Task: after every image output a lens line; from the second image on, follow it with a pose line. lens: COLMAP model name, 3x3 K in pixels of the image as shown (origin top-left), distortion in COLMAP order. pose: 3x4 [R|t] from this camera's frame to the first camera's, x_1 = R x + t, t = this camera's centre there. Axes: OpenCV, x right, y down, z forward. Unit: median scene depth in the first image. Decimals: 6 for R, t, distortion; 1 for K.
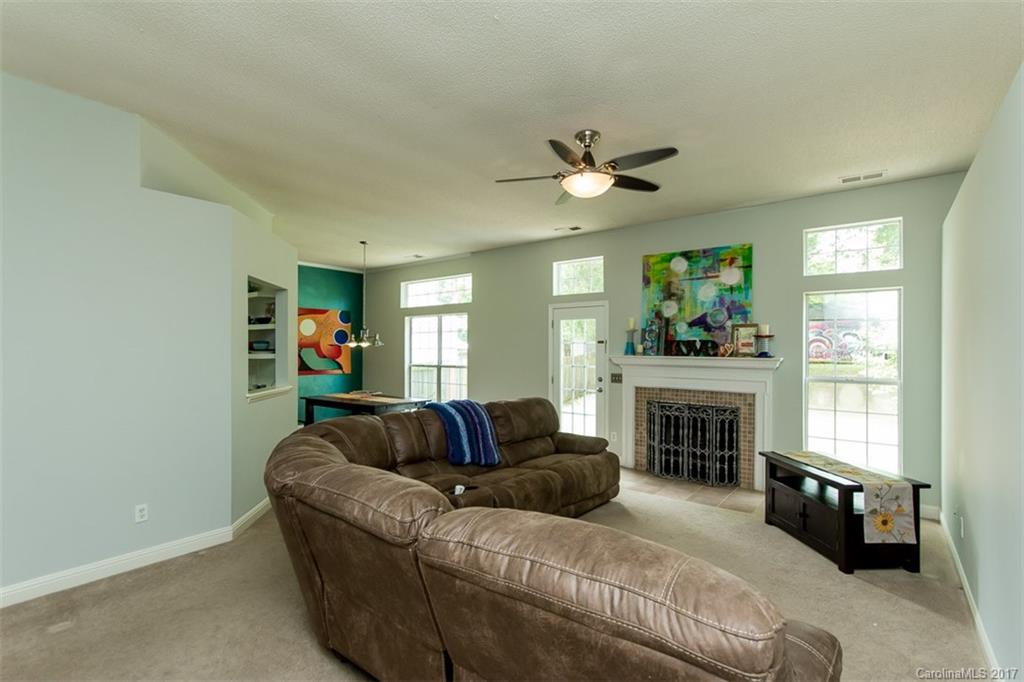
lens RADIAL K [[478.4, 0, 505.4], [0, 478.4, 348.5], [0, 0, 1]] dist [-0.001031, 0.000074]
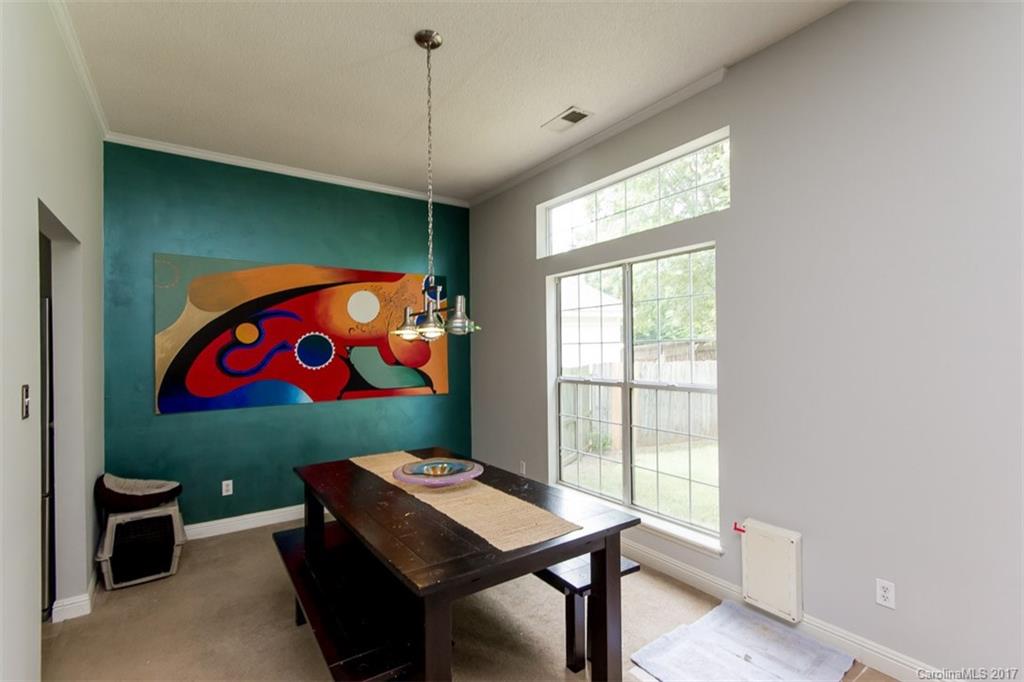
lens RADIAL K [[478.4, 0, 507.0], [0, 478.4, 344.1], [0, 0, 1]] dist [-0.001031, 0.000074]
pose [[0.955260, -0.016030, -0.295334, -0.109125], [0.012294, 0.999819, -0.014503, 0.005880], [0.295513, 0.010224, 0.955284, 0.540968]]
